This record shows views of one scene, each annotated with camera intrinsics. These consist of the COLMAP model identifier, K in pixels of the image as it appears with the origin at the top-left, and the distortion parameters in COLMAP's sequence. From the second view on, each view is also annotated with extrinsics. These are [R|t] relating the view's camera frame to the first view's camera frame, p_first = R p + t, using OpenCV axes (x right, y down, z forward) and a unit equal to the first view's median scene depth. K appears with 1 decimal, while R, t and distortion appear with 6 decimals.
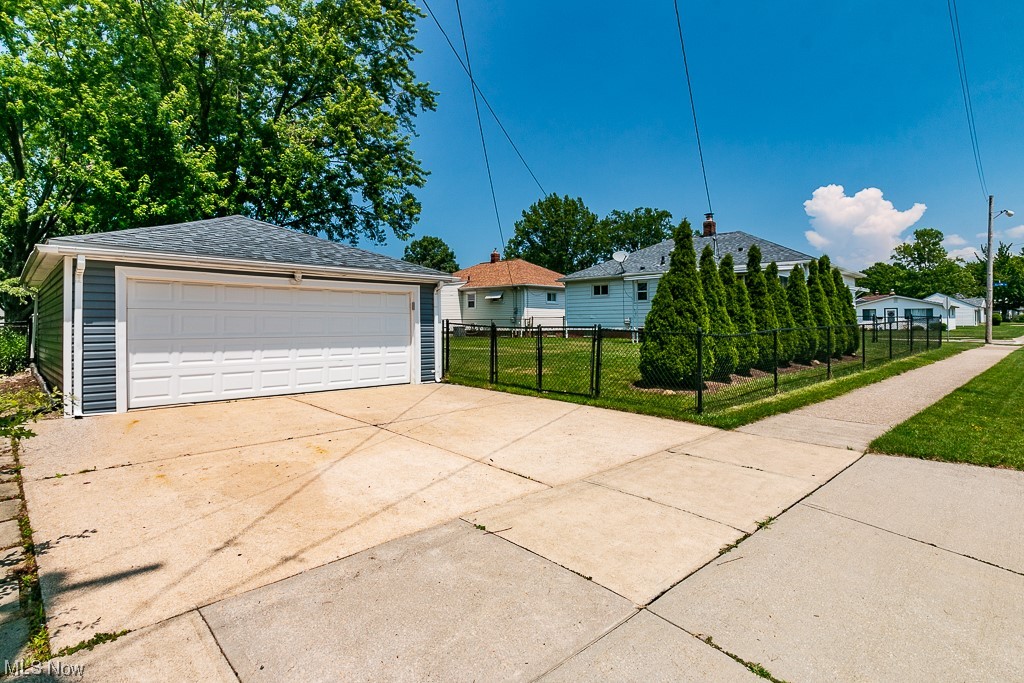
lens RADIAL K [[515.5, 0, 511.0], [0, 515.5, 318.6], [0, 0, 1]] dist [-0.000943, -0.000290]
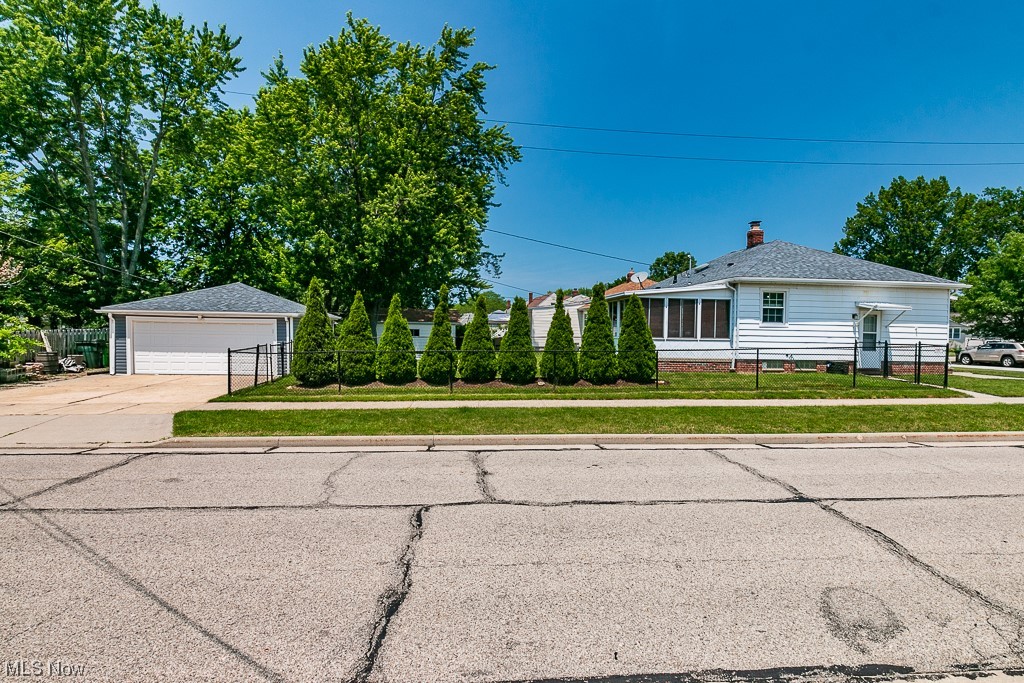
lens RADIAL K [[515.5, 0, 511.0], [0, 515.5, 318.6], [0, 0, 1]] dist [-0.000943, -0.000290]
pose [[0.790153, -0.003970, -0.612897, 0.596126], [-0.010364, 0.999749, -0.019837, -0.015881], [0.612822, 0.022027, 0.789914, 0.051415]]
